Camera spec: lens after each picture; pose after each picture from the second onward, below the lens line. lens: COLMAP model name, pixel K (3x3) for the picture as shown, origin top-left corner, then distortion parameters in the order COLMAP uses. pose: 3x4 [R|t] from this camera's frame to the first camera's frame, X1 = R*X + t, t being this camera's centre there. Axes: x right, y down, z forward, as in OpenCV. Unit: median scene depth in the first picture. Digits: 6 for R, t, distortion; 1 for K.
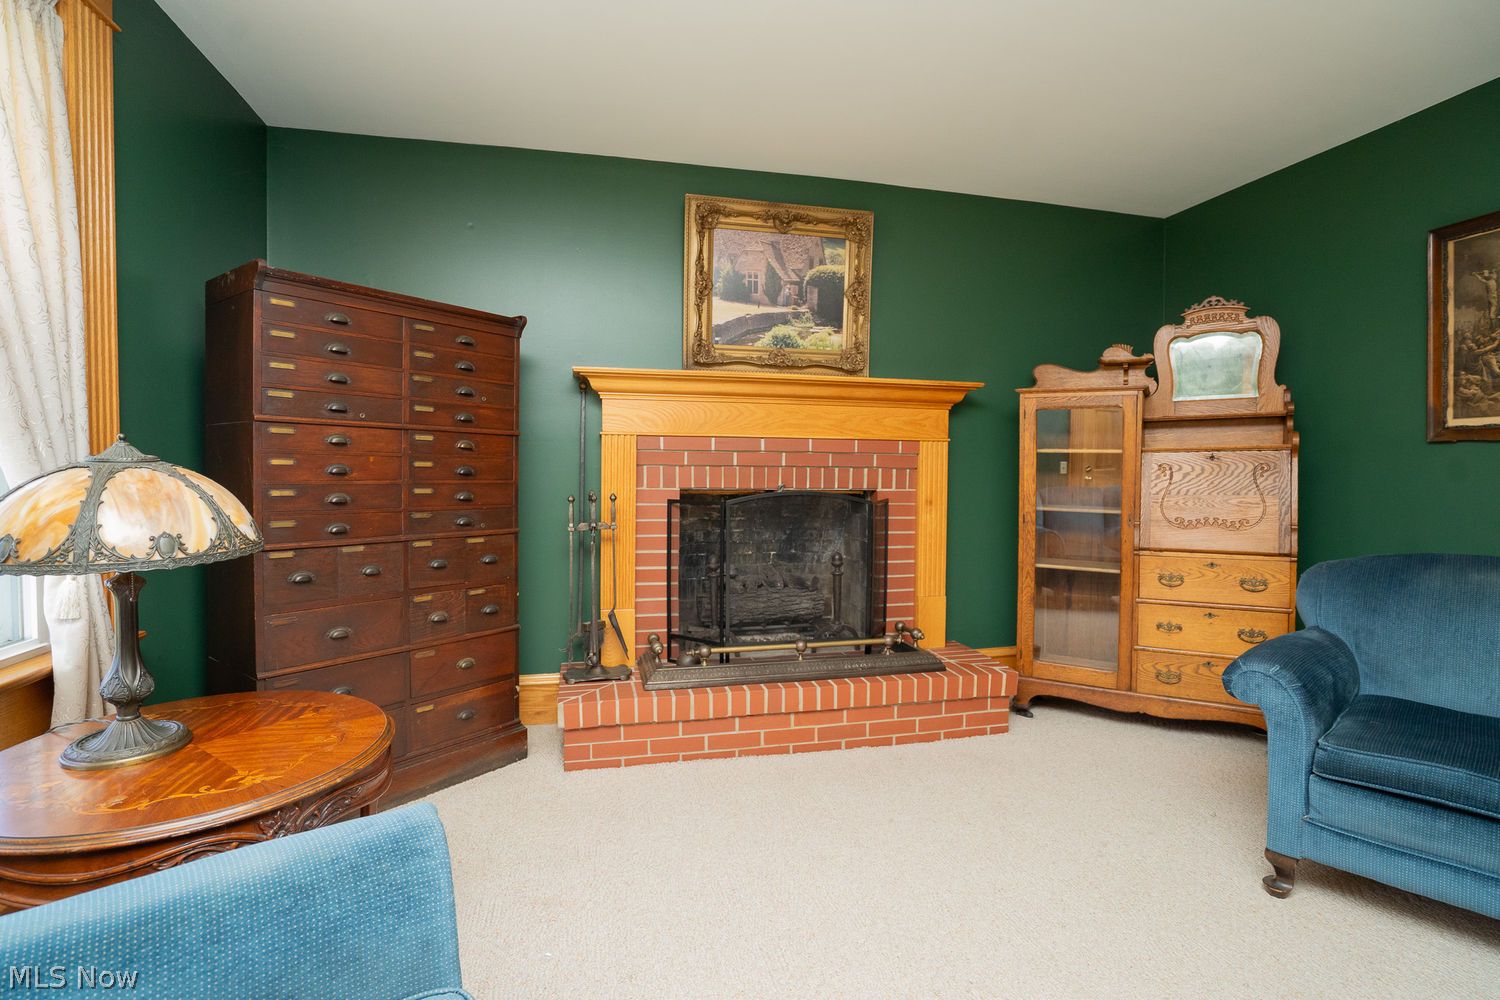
lens RADIAL K [[700.4, 0, 748.4], [0, 700.4, 494.0], [0, 0, 1]] dist [-0.056623, 0.024387]
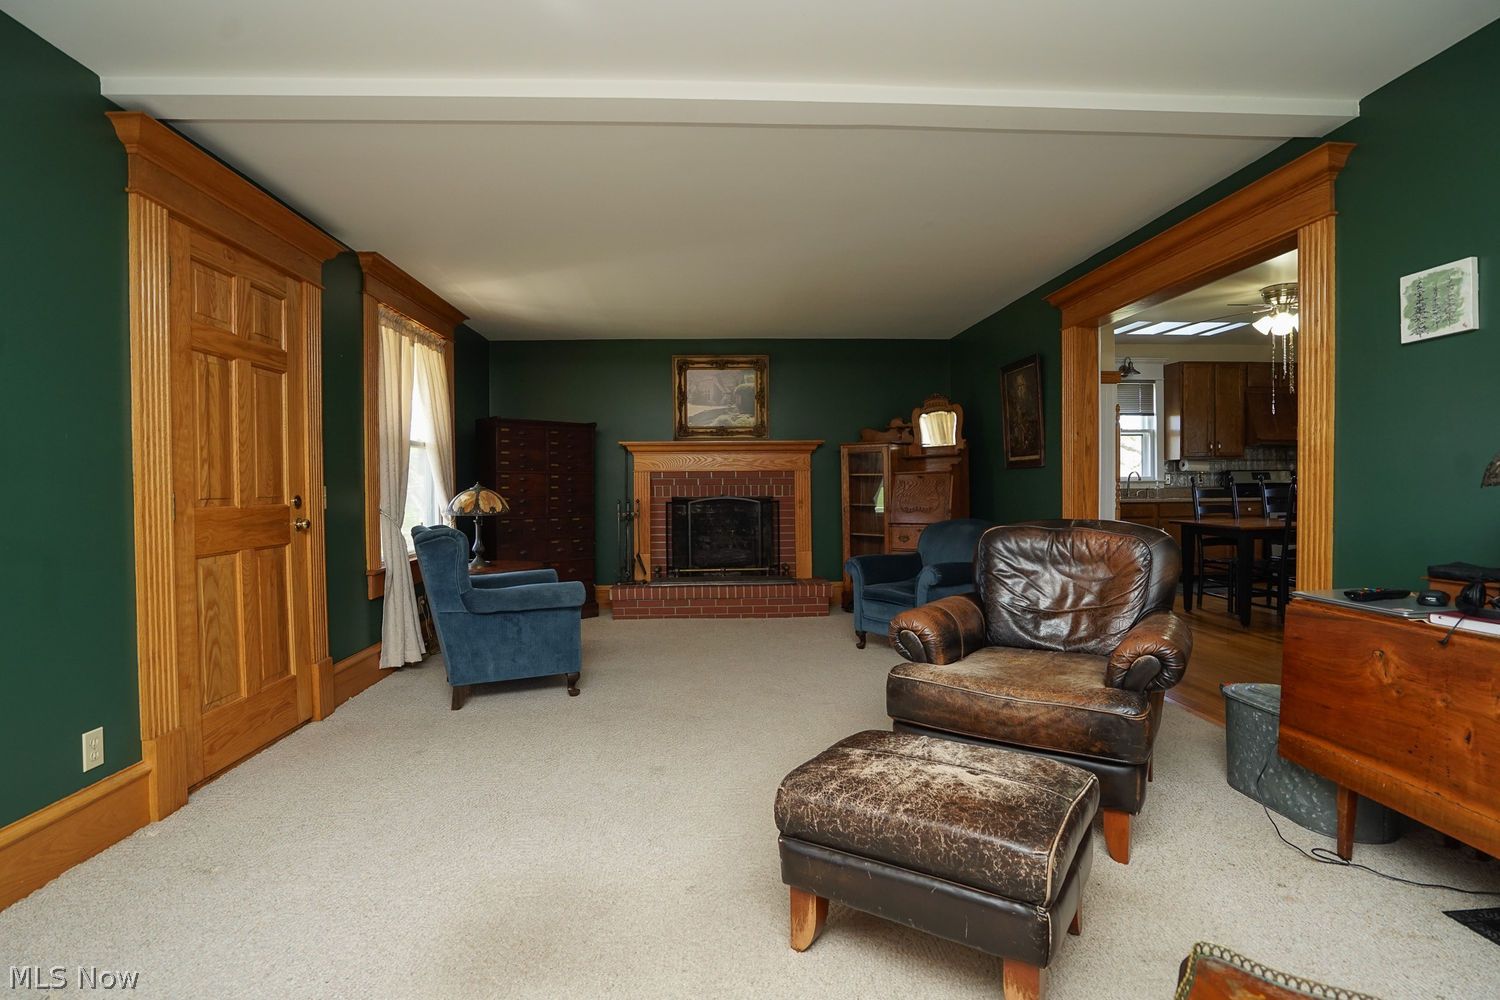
lens RADIAL K [[700.4, 0, 748.4], [0, 700.4, 494.0], [0, 0, 1]] dist [-0.056623, 0.024387]
pose [[0.985364, -0.014771, -0.169824, 0.477983], [0.011128, 0.999687, -0.022385, 0.033379], [0.170101, 0.020168, 0.985220, -1.005065]]
